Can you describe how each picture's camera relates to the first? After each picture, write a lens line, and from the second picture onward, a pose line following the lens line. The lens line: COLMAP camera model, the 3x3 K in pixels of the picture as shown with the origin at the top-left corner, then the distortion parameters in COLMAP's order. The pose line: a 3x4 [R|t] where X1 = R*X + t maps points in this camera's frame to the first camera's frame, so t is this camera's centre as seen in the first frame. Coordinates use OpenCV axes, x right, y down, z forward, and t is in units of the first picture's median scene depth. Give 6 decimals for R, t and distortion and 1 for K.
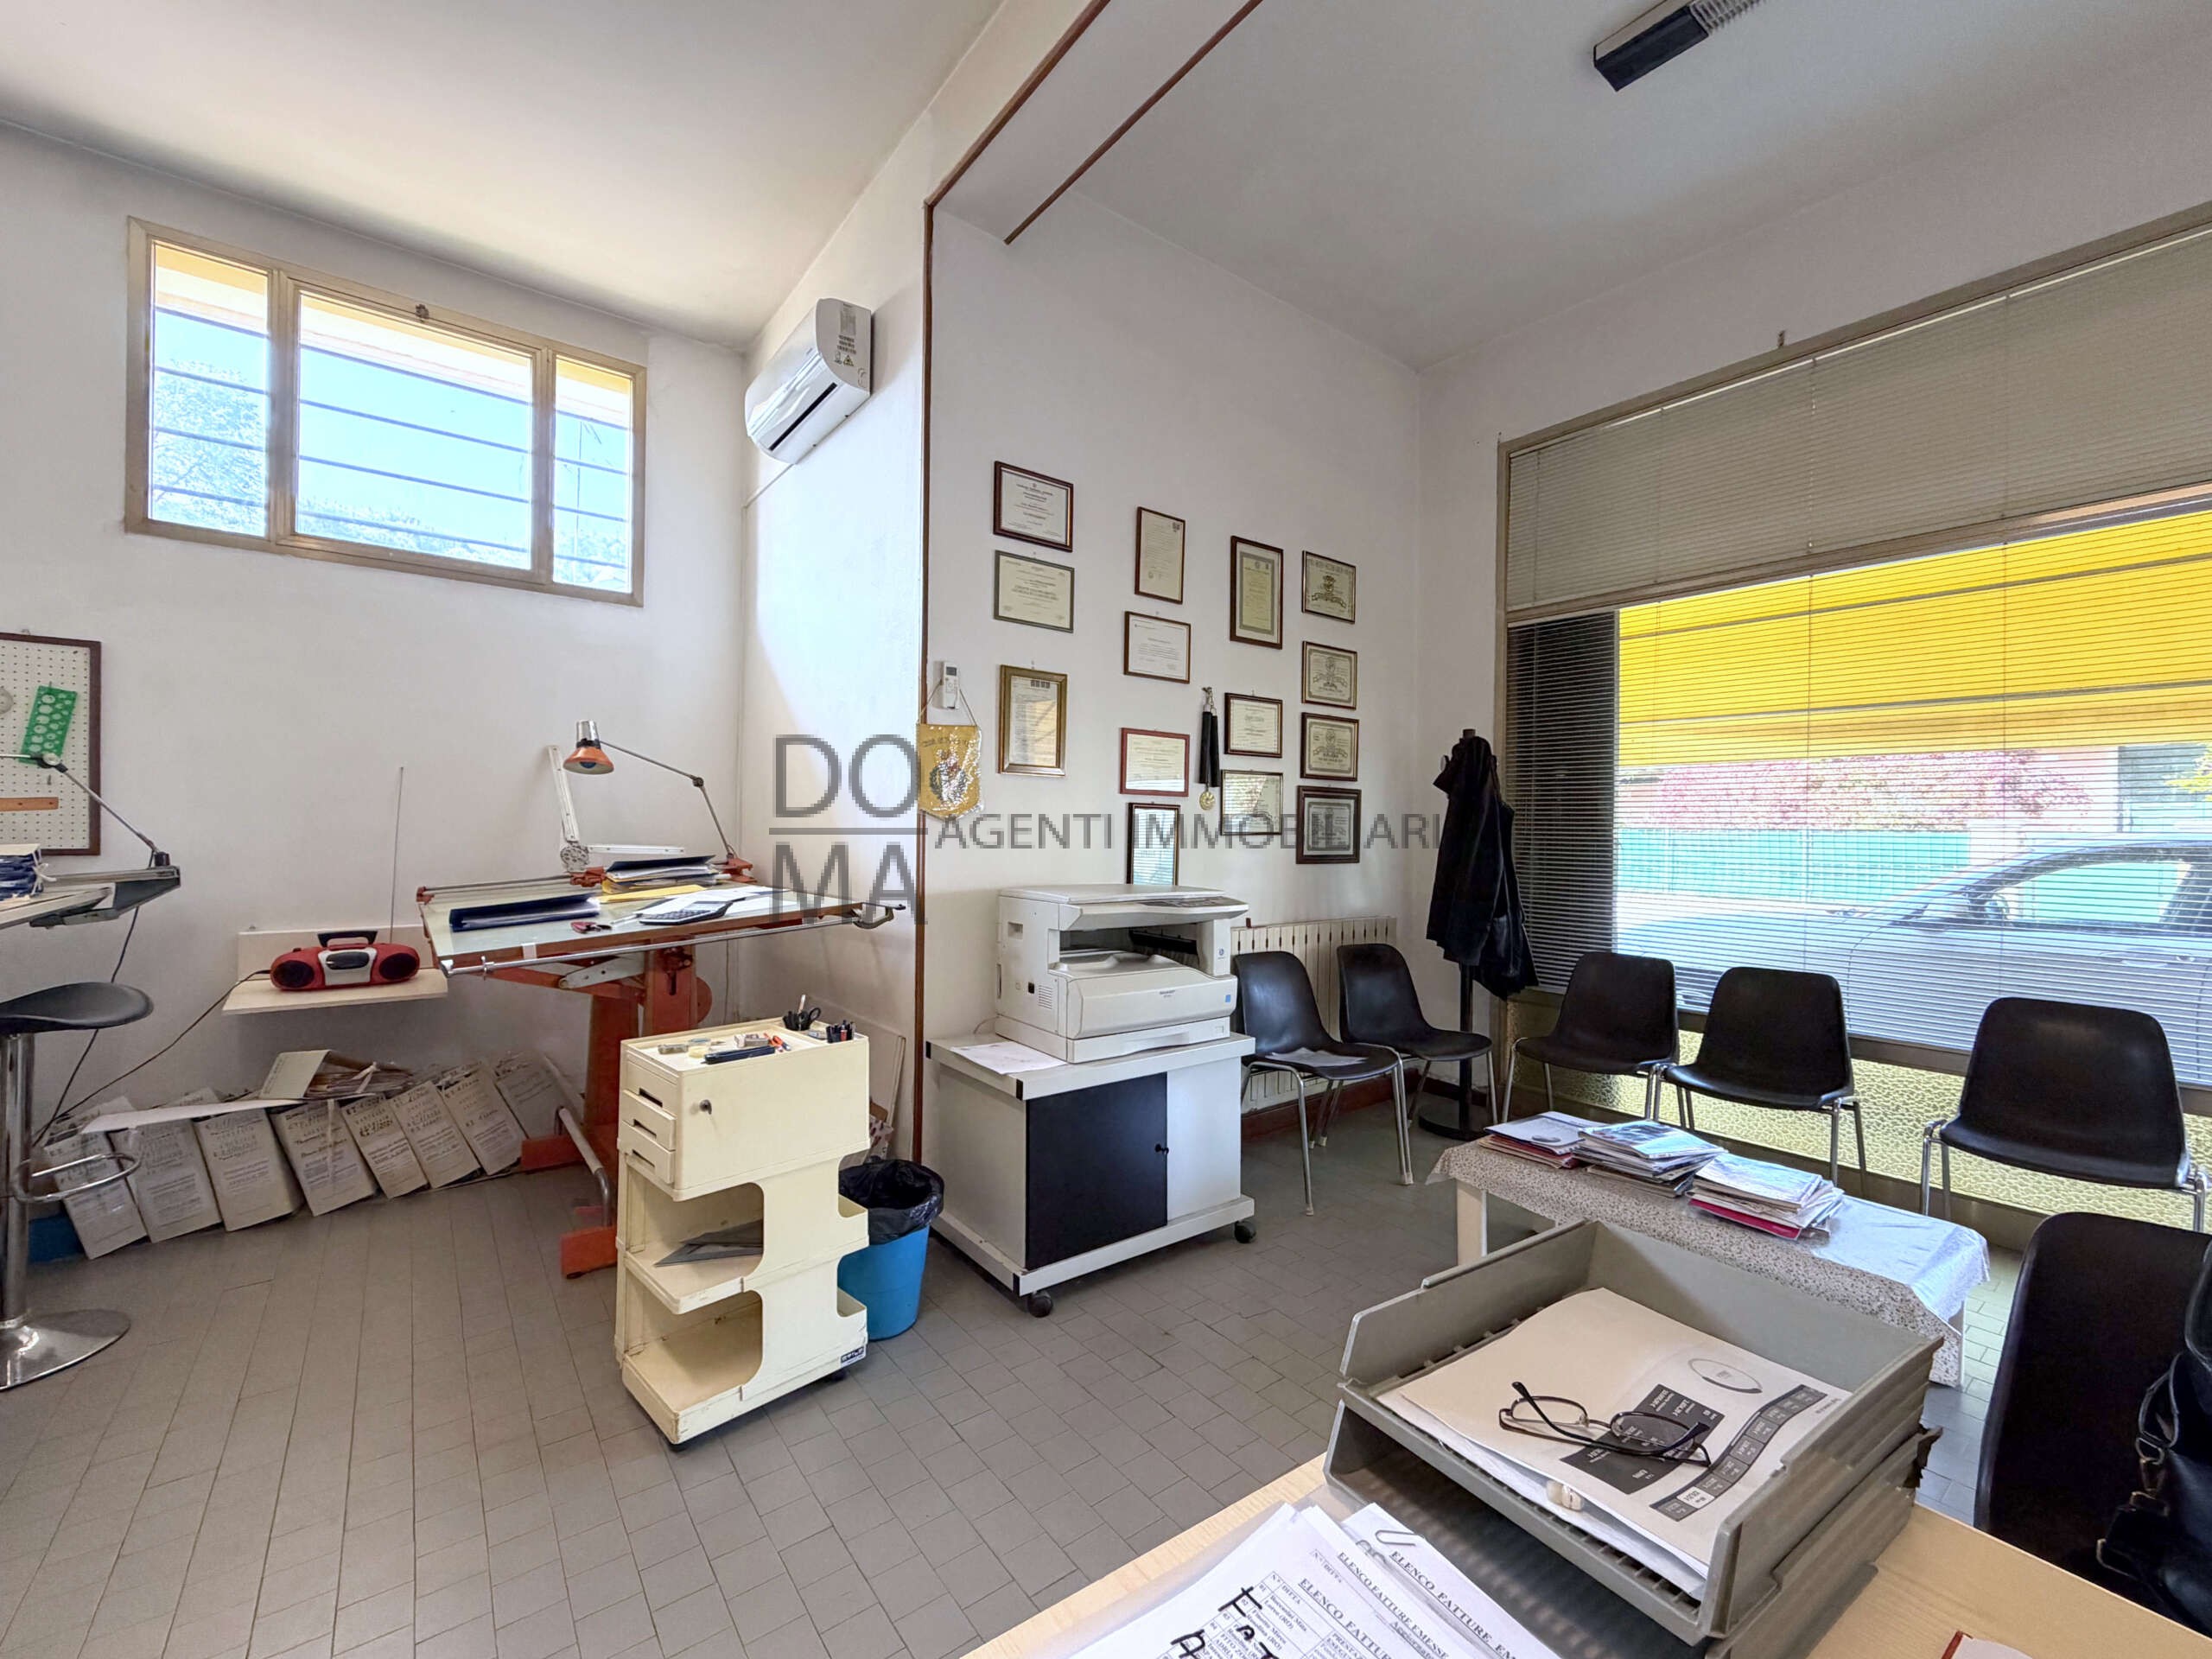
lens RADIAL K [[903.2, 0, 1097.5], [0, 903.2, 829.5], [0, 0, 1]] dist [-0.000845, 0.000107]
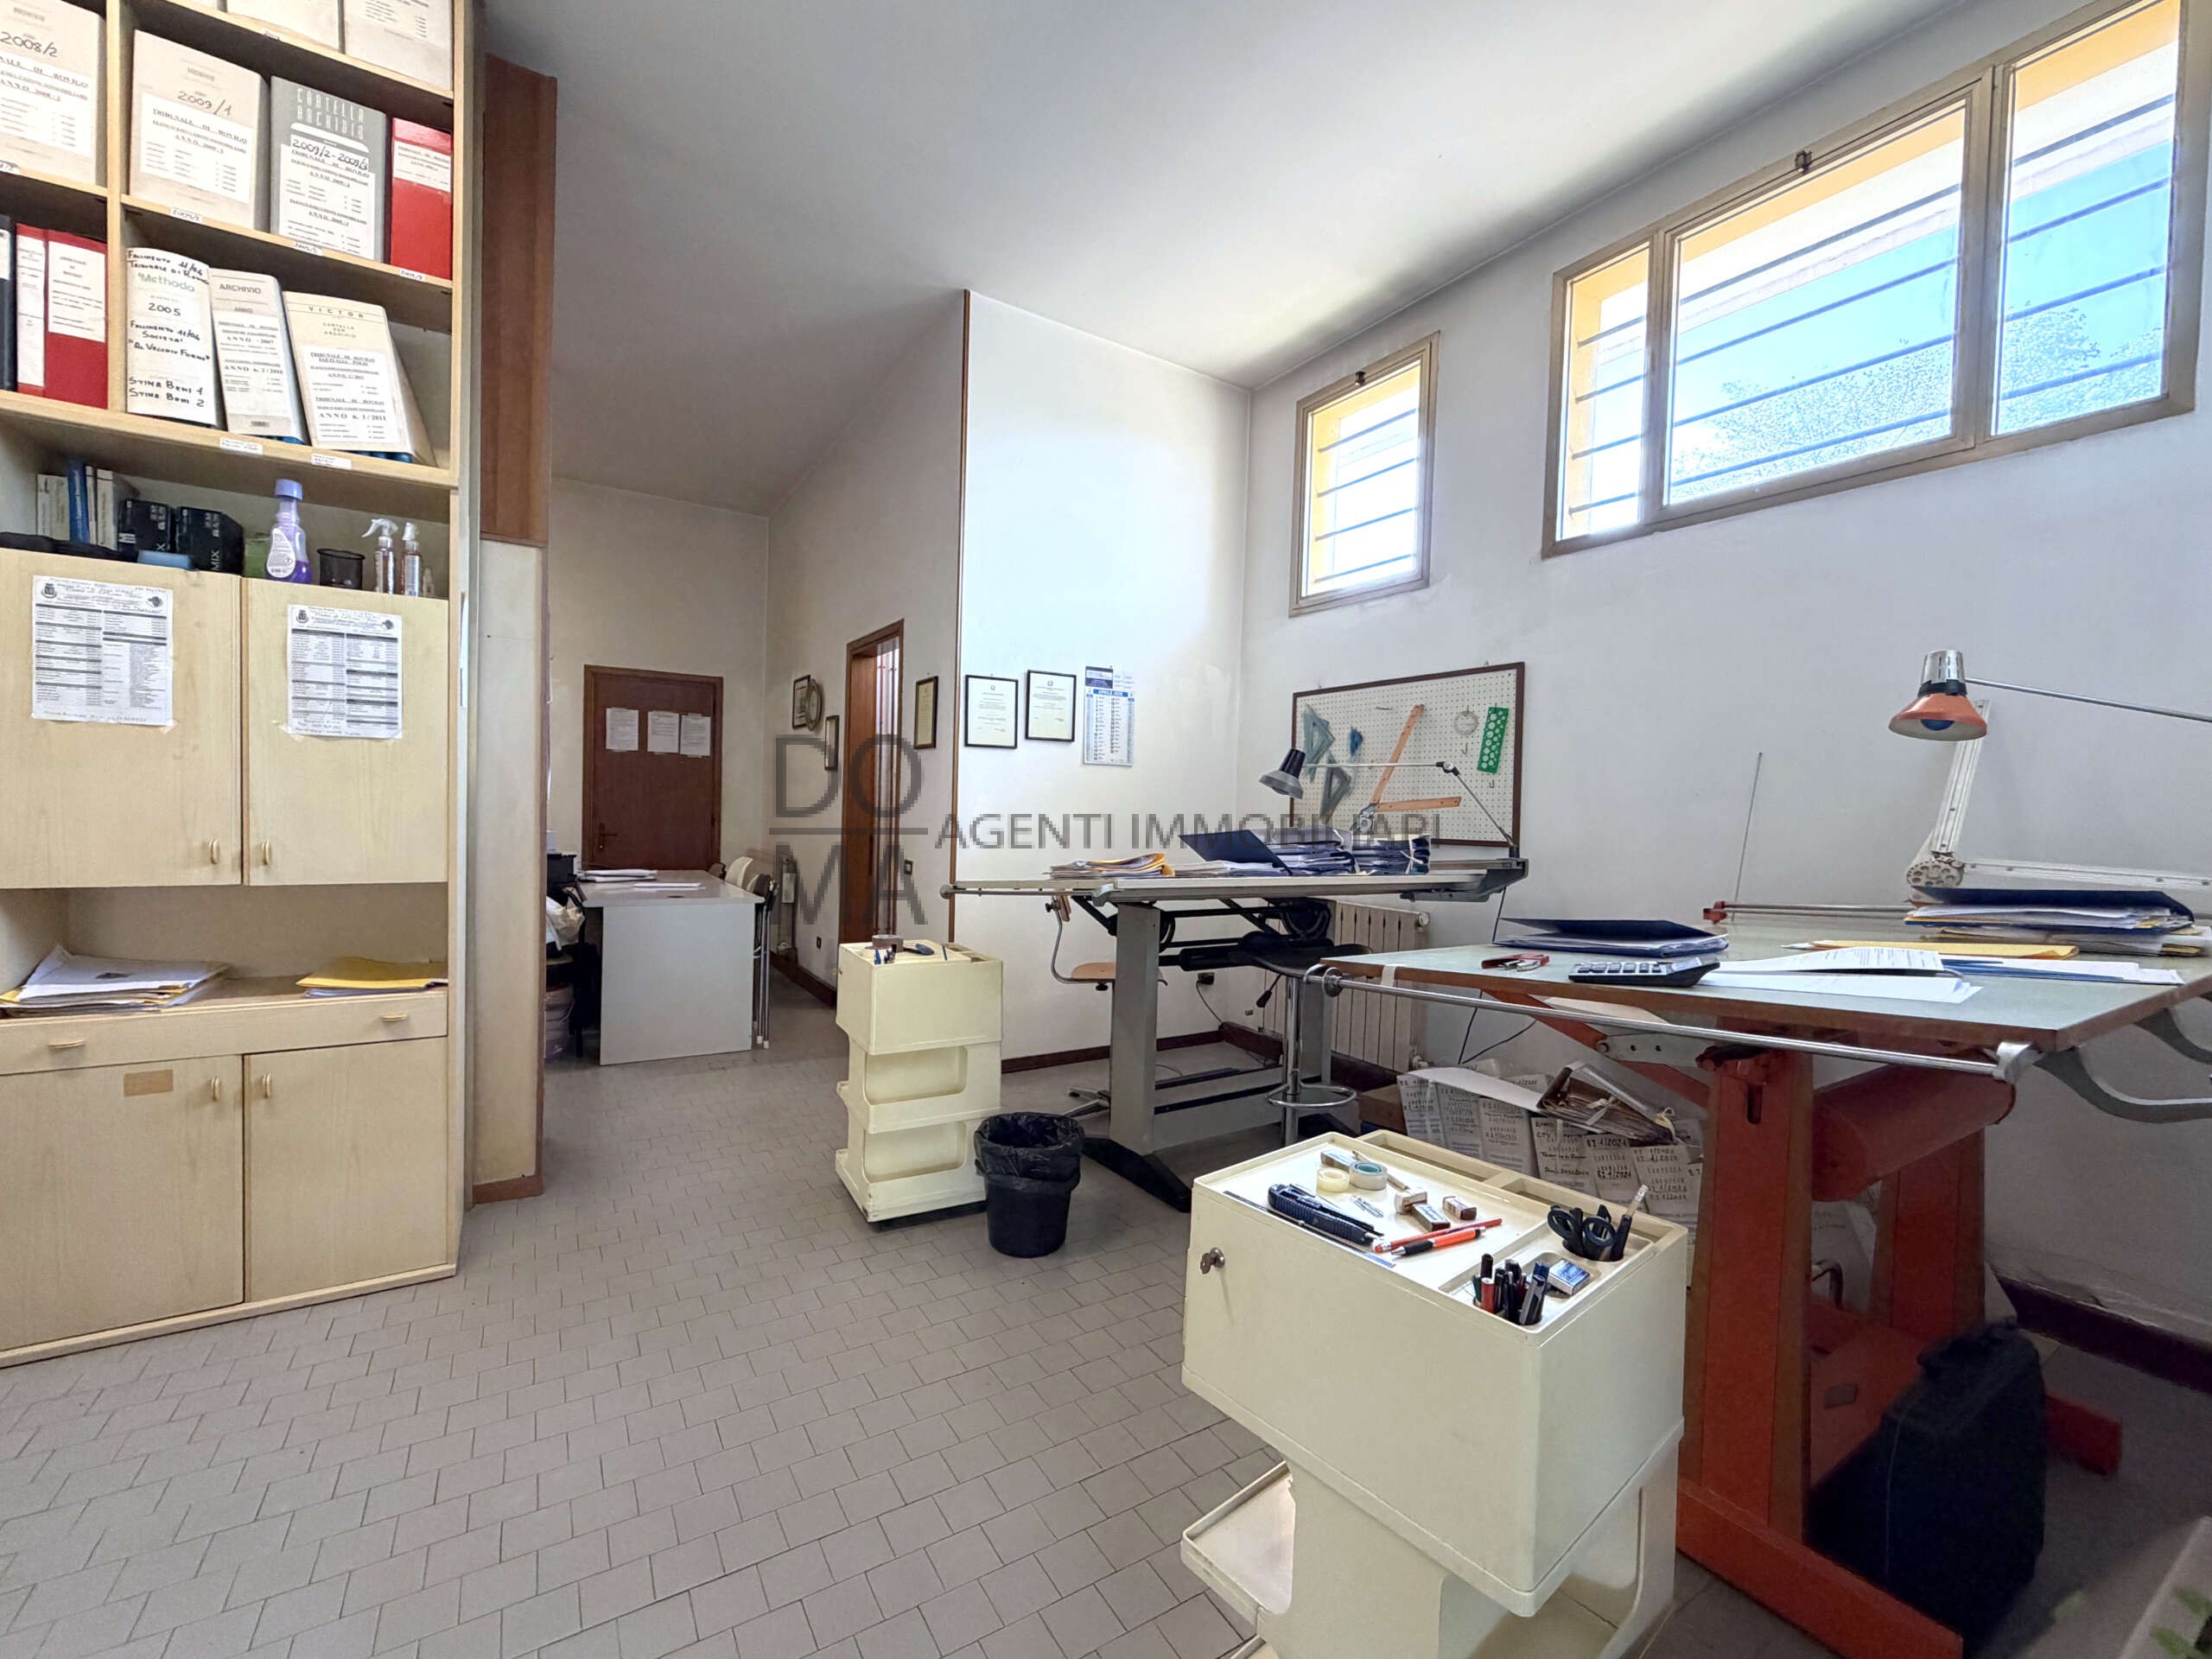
lens RADIAL K [[915.1, 0, 1098.4], [0, 915.1, 830.5], [0, 0, 1]] dist [-0.001124, -0.000042]
pose [[-0.093626, 0.007809, -0.995577, 0.103377], [-0.030198, 0.999487, 0.010679, 0.009911], [0.995149, 0.031064, -0.093342, 0.565377]]
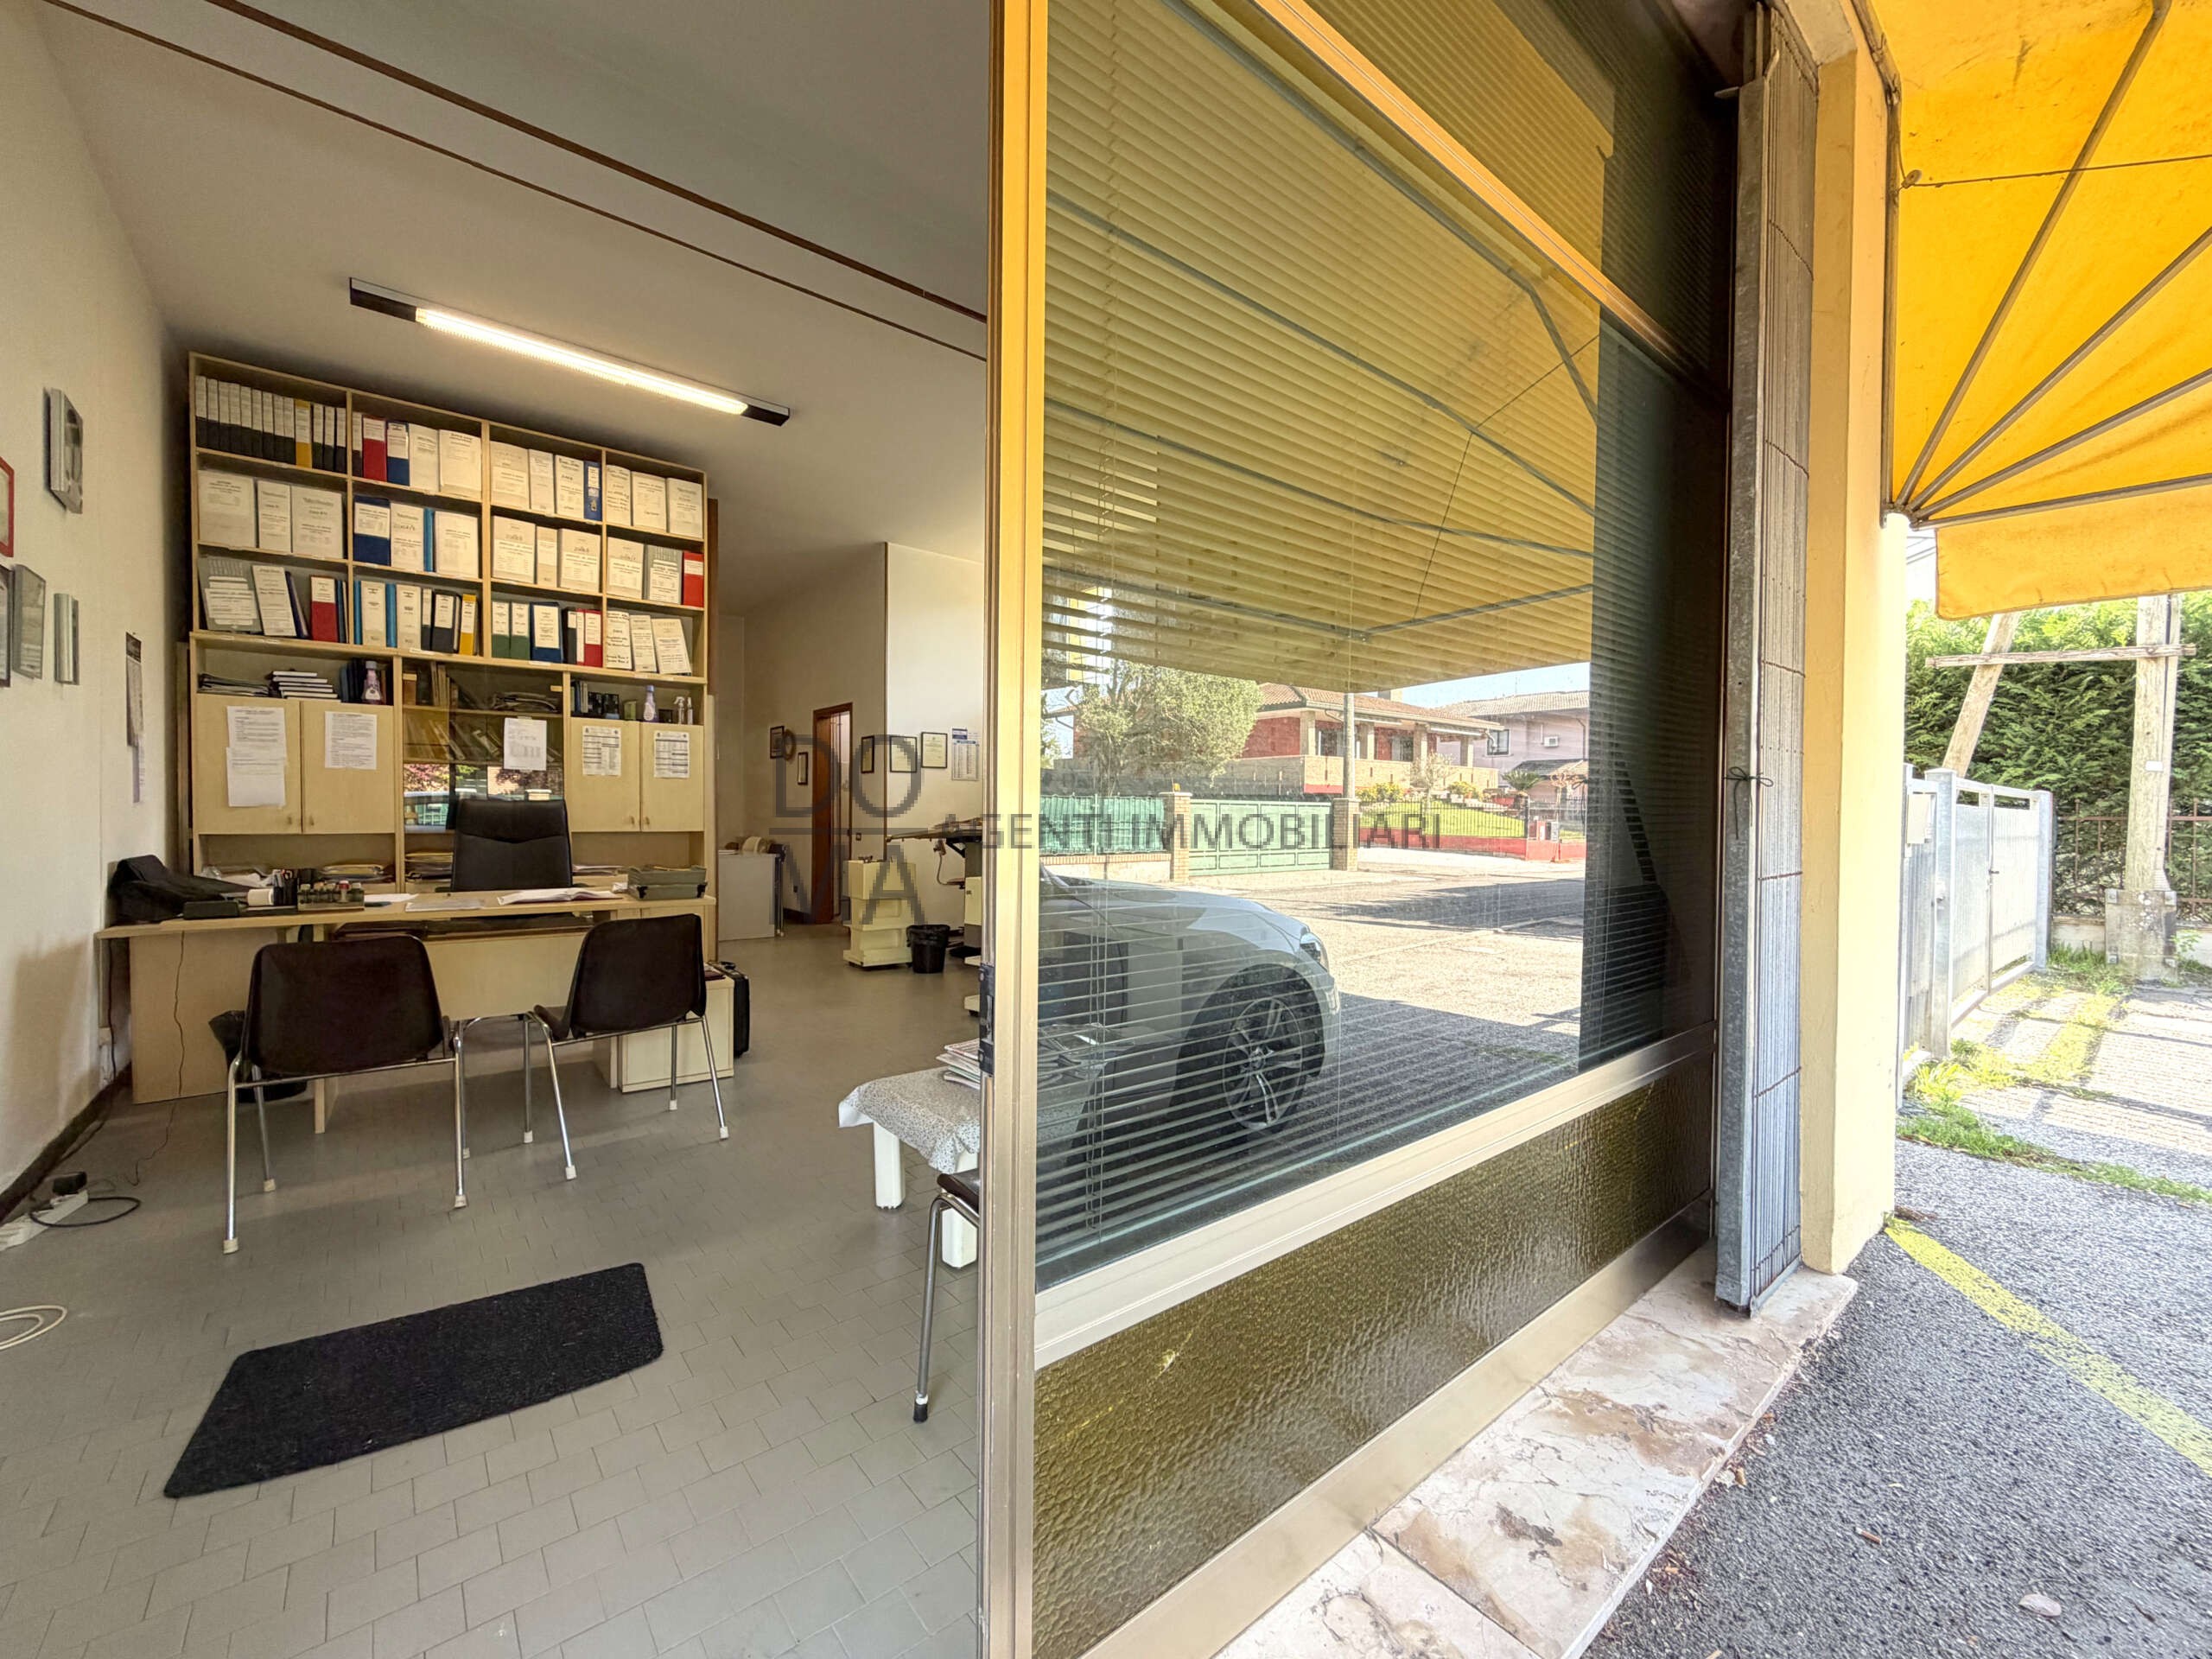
lens RADIAL K [[893.5, 0, 1098.2], [0, 893.5, 829.0], [0, 0, 1]] dist [0.000102, 0.000031]
pose [[0.027435, 0.002248, -0.999621, 1.360721], [-0.007888, 0.999967, 0.002032, 0.060194], [0.999592, 0.007829, 0.027452, 0.768610]]
